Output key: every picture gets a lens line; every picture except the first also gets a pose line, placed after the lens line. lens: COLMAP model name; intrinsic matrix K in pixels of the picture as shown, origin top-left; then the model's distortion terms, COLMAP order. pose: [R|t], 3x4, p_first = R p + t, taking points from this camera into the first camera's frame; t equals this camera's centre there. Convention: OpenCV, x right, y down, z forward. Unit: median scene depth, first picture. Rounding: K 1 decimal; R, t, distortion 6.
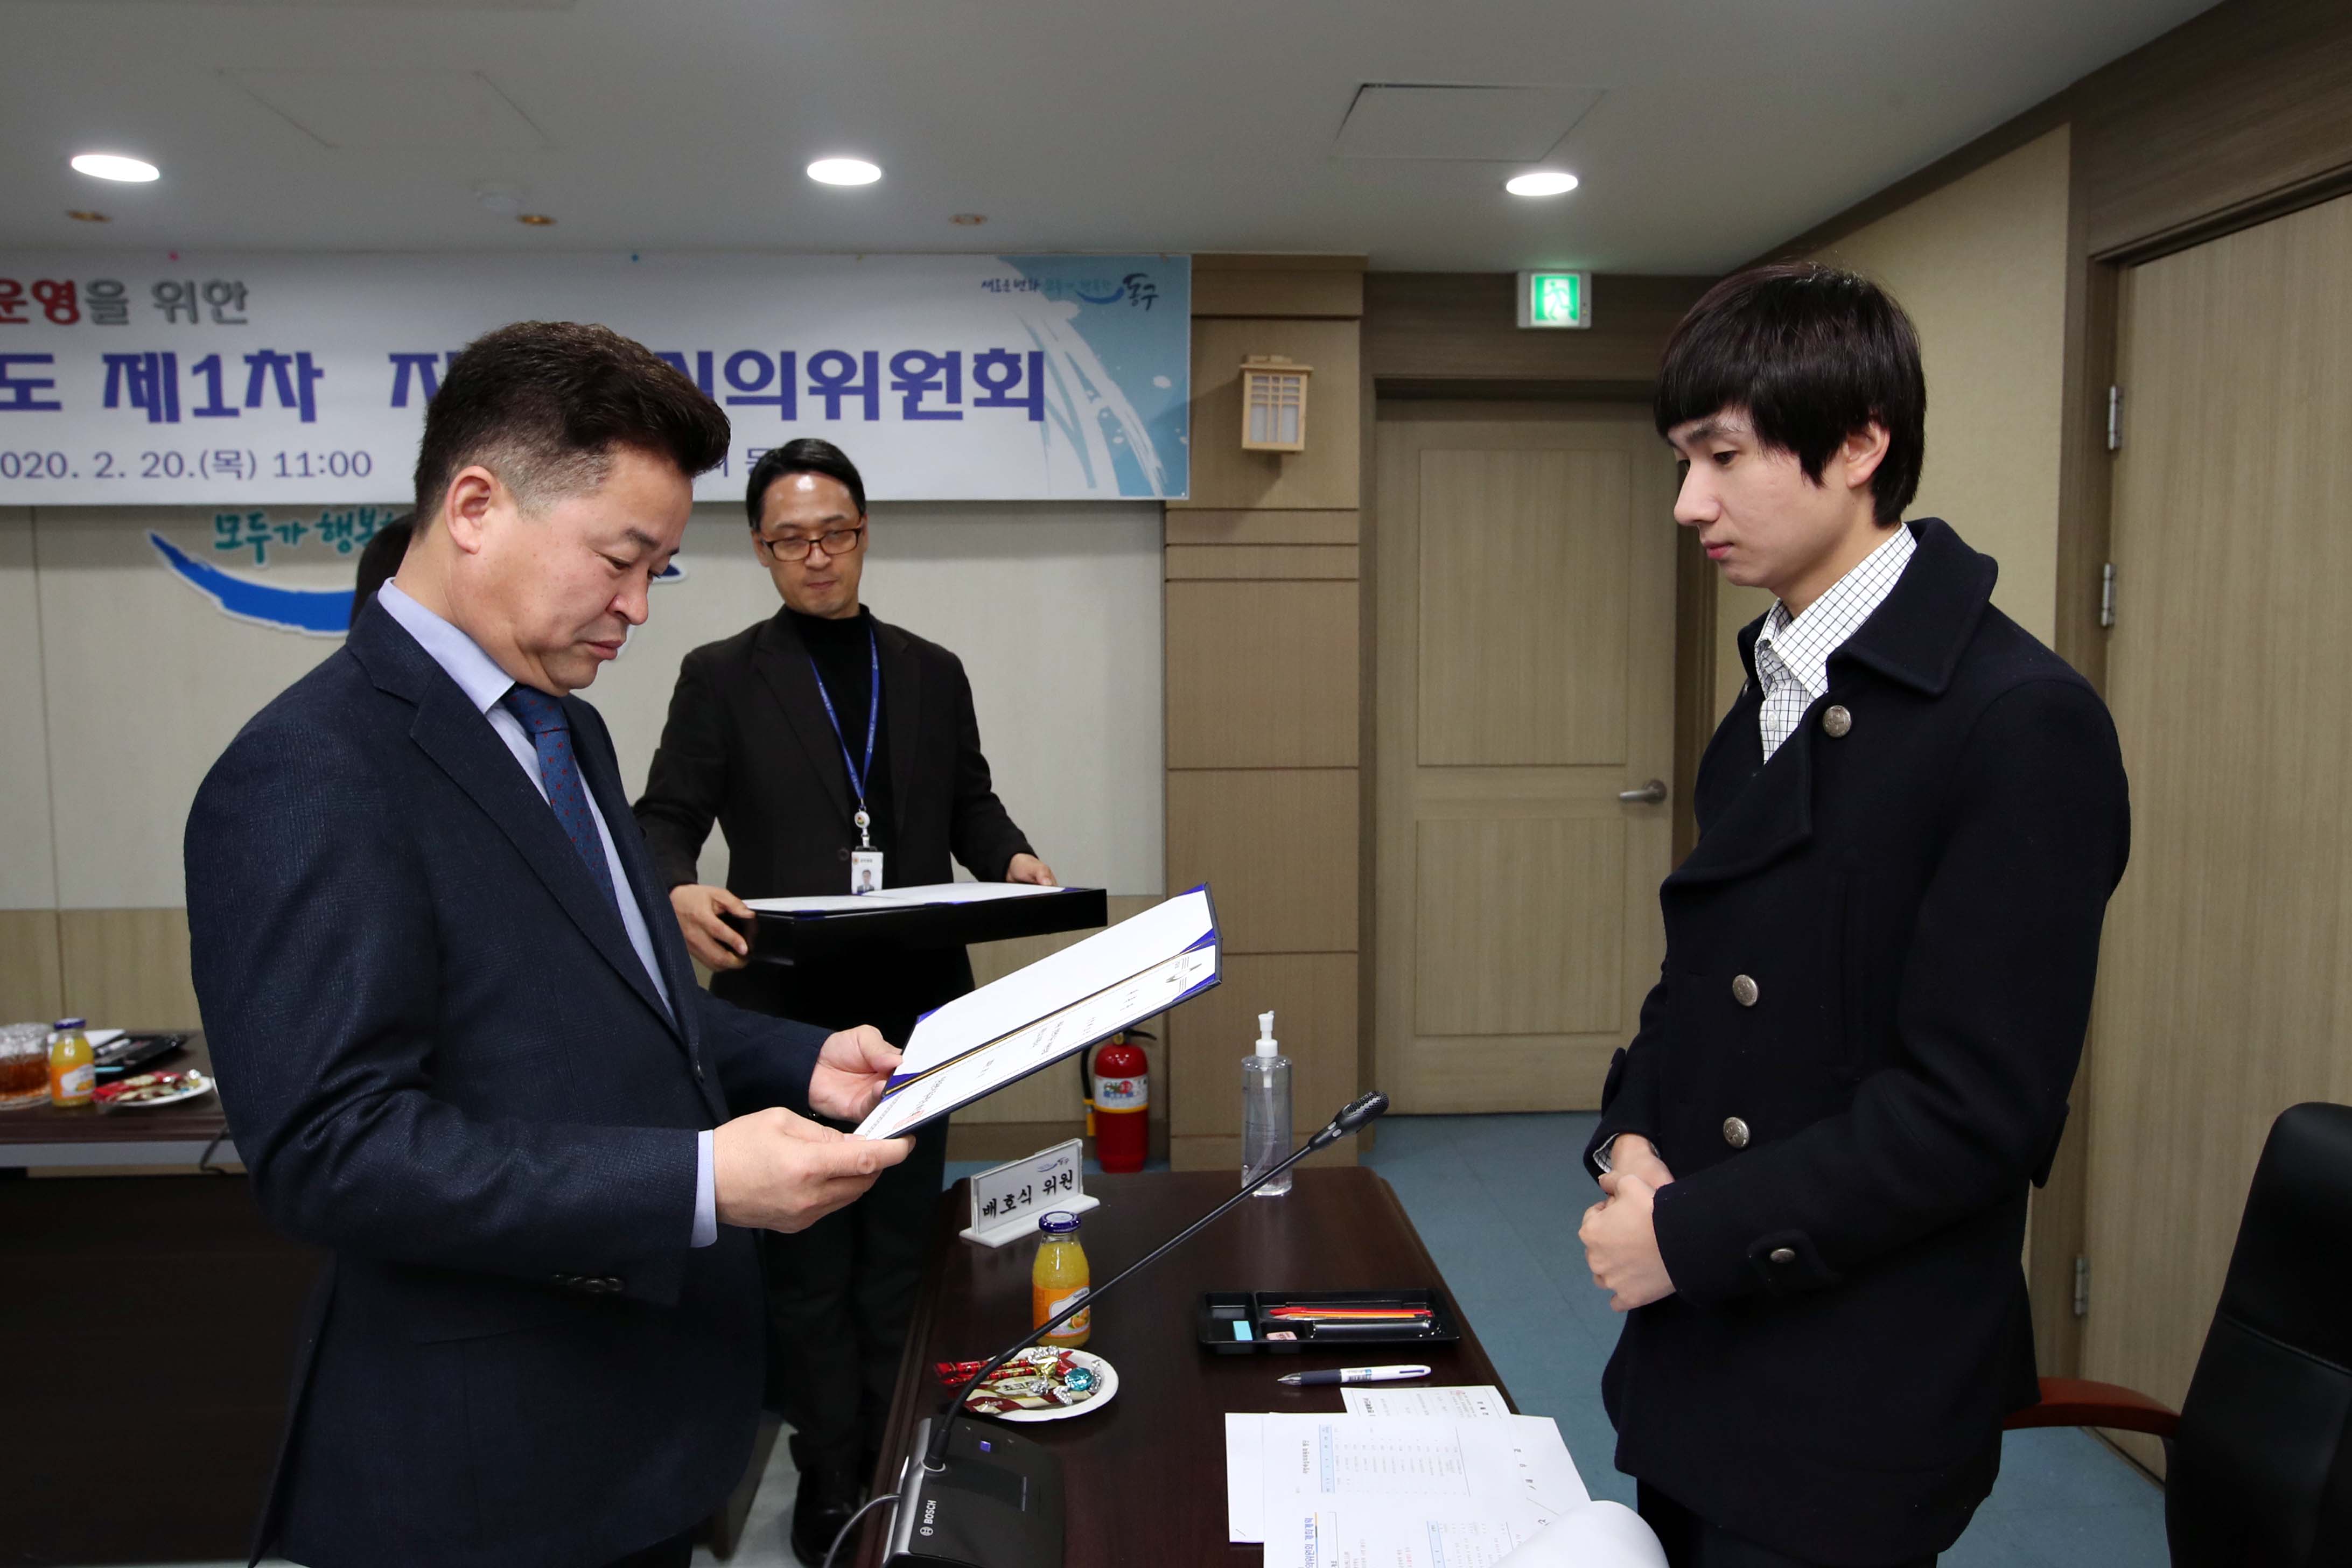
lens RADIAL K [[1630.3, 0, 1157.6], [0, 1630.3, 764.2], [0, 0, 1]] dist [-0.050128, 0.043413]
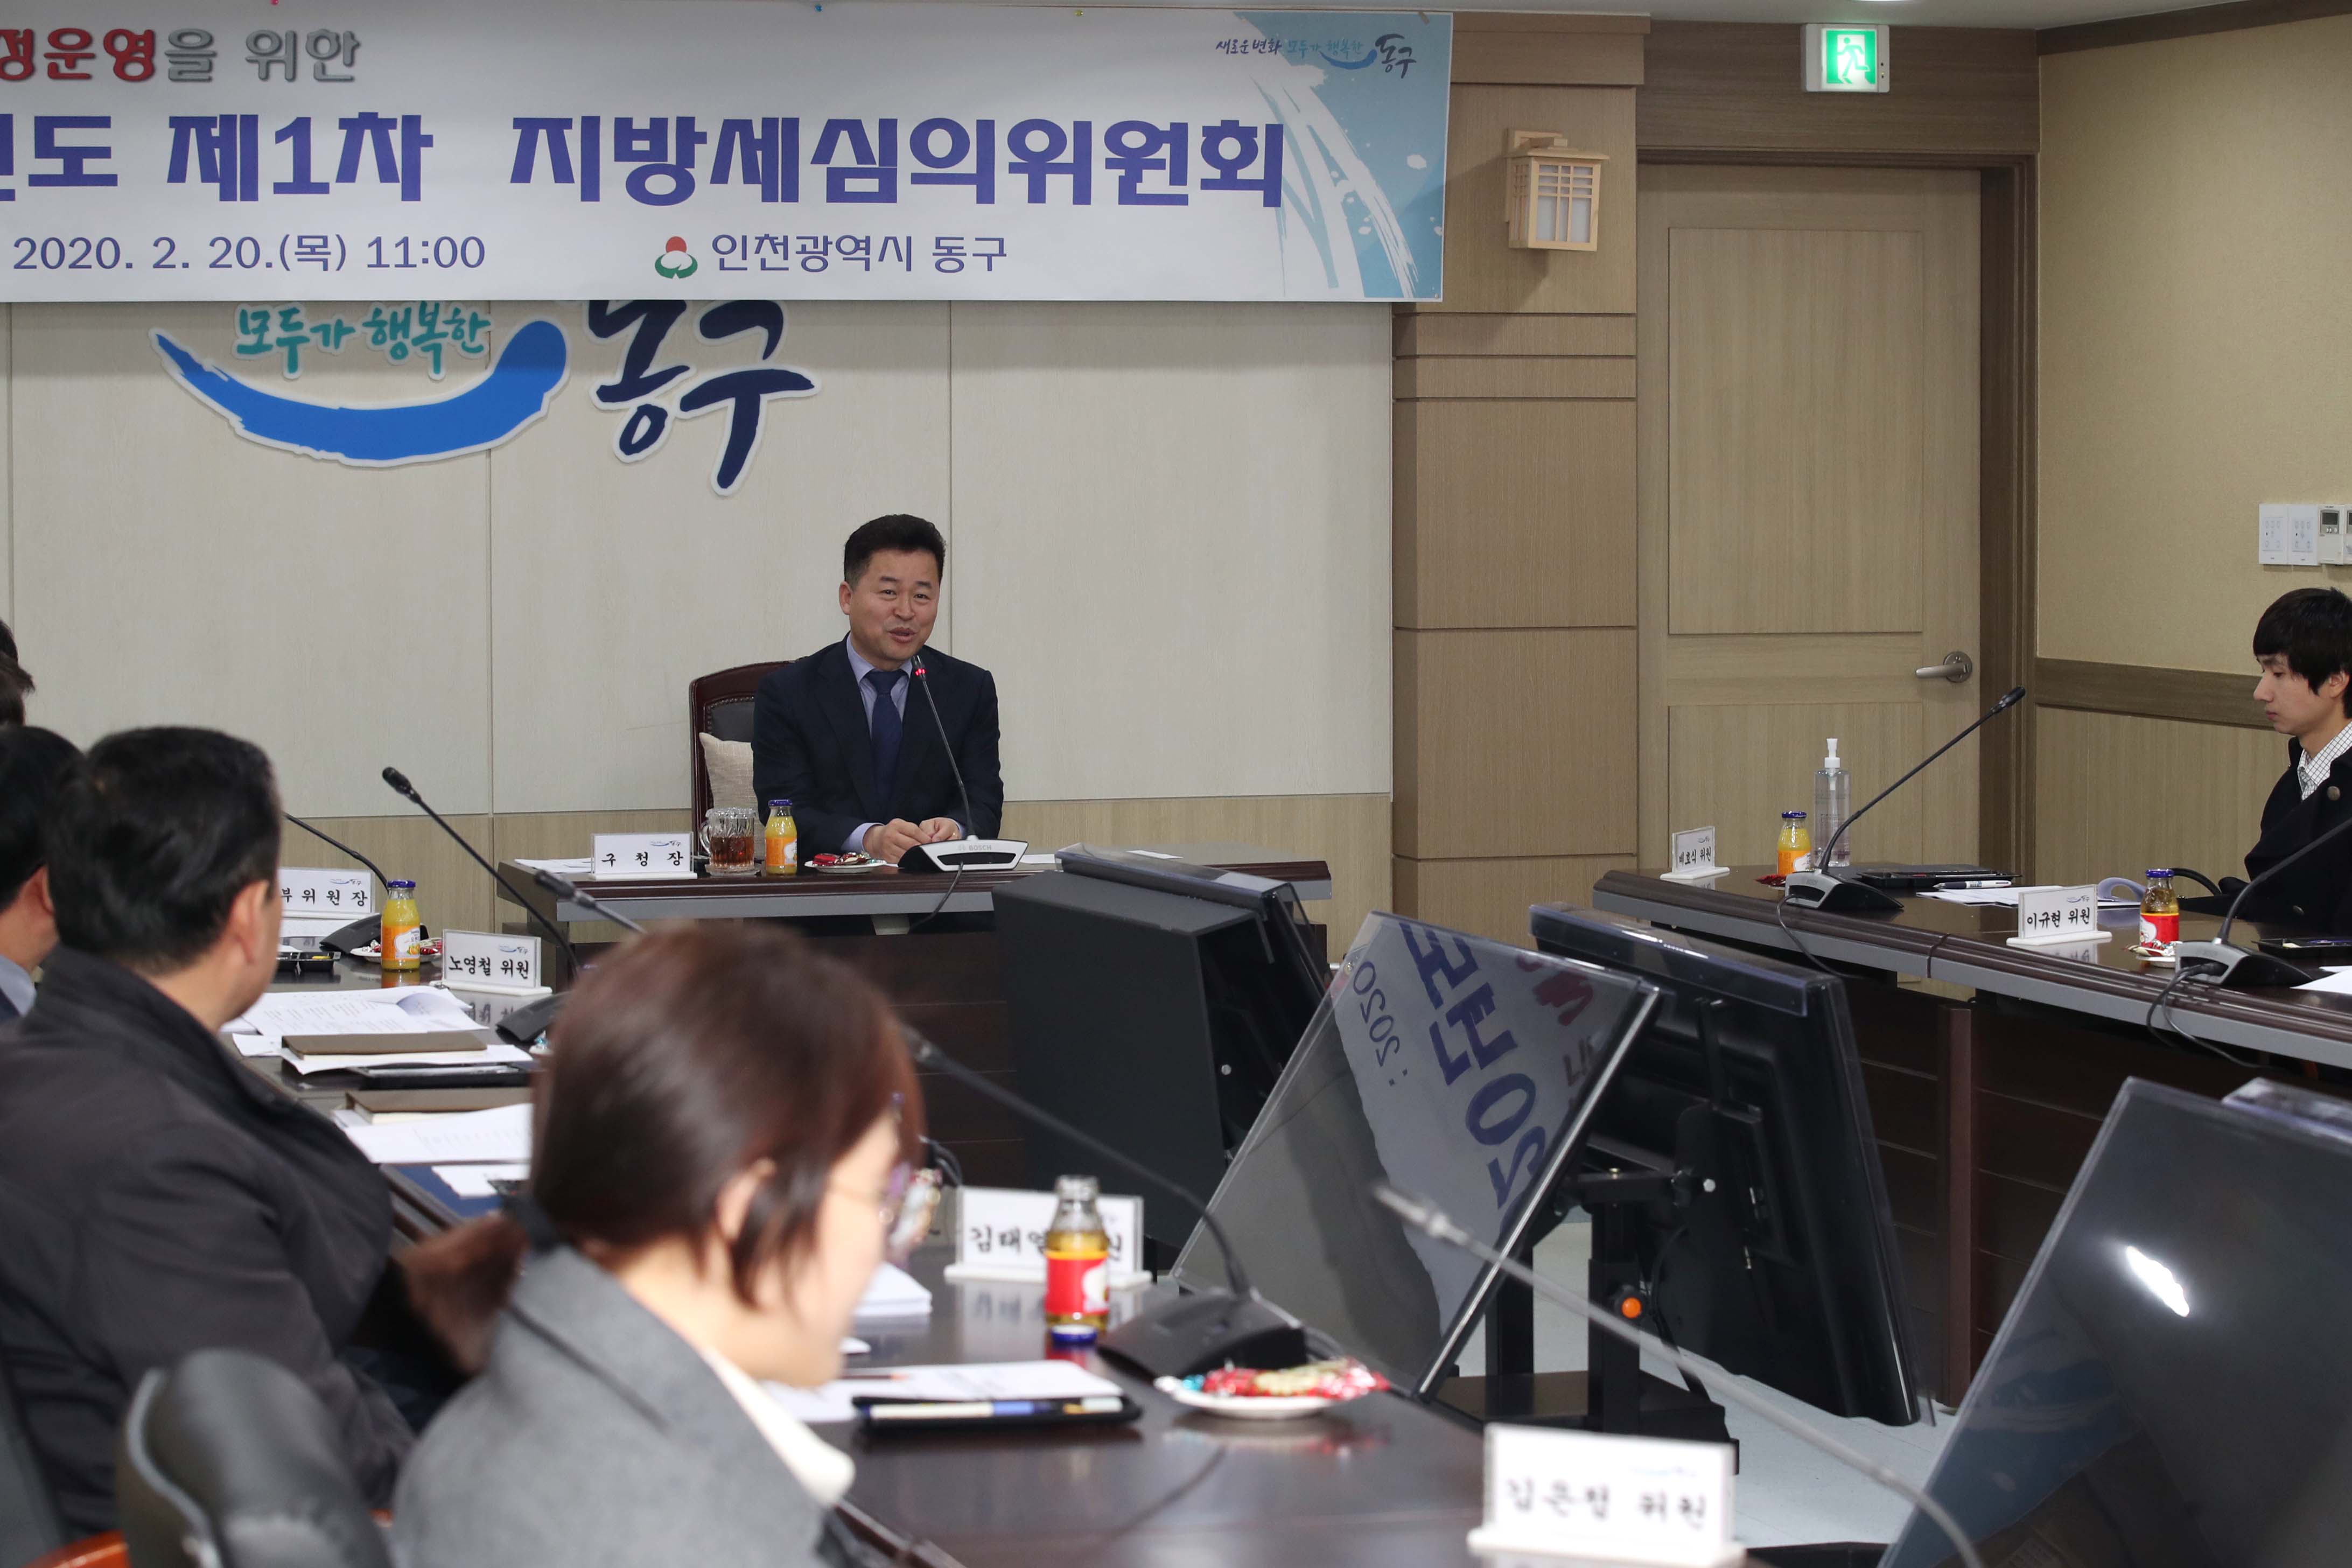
lens RADIAL K [[5871.0, 0, 1175.6], [0, 5871.0, 784.4], [0, 0, 1]] dist [-0.150816, 0.000000]
pose [[0.970661, -0.013363, 0.240082, -0.848317], [0.018594, 0.999636, -0.019533, 0.141045], [-0.239734, 0.023424, 0.970556, -1.889463]]
